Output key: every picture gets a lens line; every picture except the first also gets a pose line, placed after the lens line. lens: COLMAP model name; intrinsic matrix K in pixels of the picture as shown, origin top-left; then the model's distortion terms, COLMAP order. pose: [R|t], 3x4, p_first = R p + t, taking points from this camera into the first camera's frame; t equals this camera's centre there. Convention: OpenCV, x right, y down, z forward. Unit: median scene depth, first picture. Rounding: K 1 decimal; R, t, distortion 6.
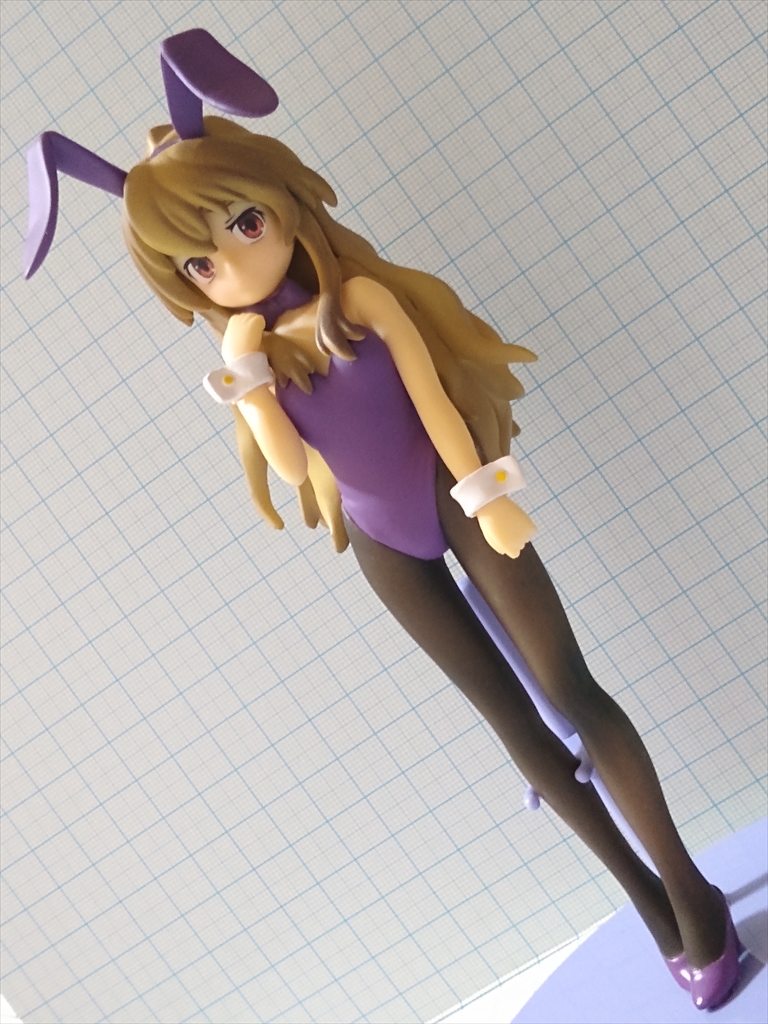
lens RADIAL K [[1510.3, 0, 384.0], [0, 1510.3, 512.0], [0, 0, 1]] dist [0.097291, -0.695433]
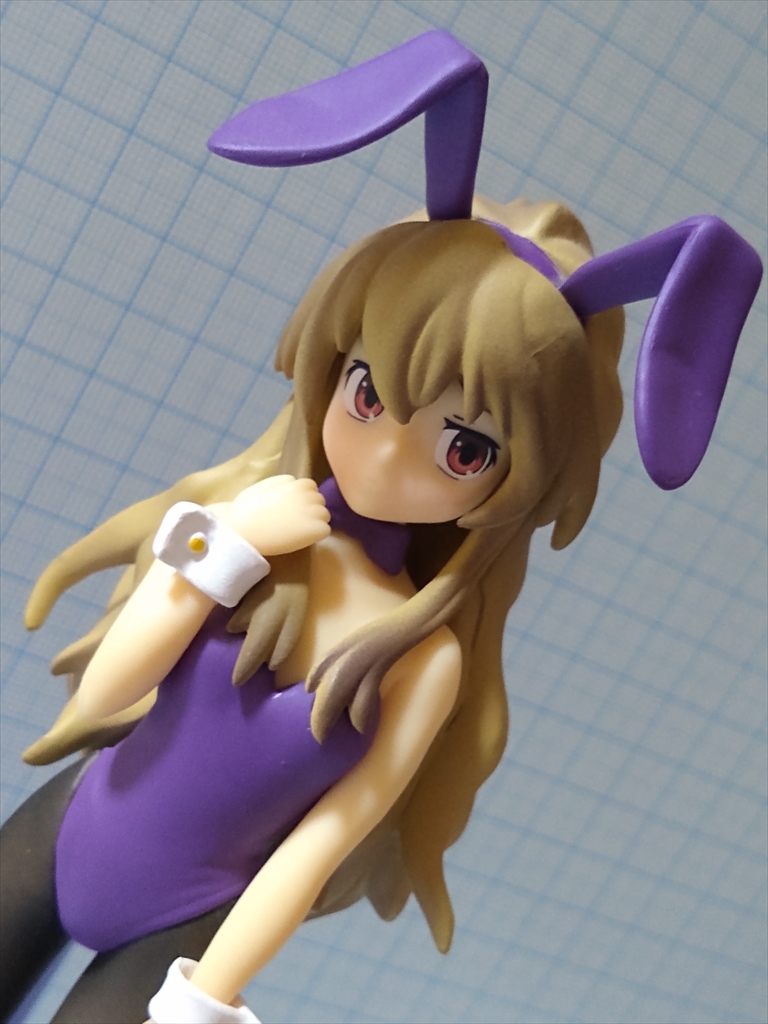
lens RADIAL K [[1510.3, 0, 384.0], [0, 1510.3, 512.0], [0, 0, 1]] dist [0.097291, -0.695433]
pose [[0.391074, 0.891173, 0.229941, -0.211682], [-0.919154, 0.390958, 0.048038, -0.179419], [-0.047087, -0.230138, 0.972018, 0.444232]]
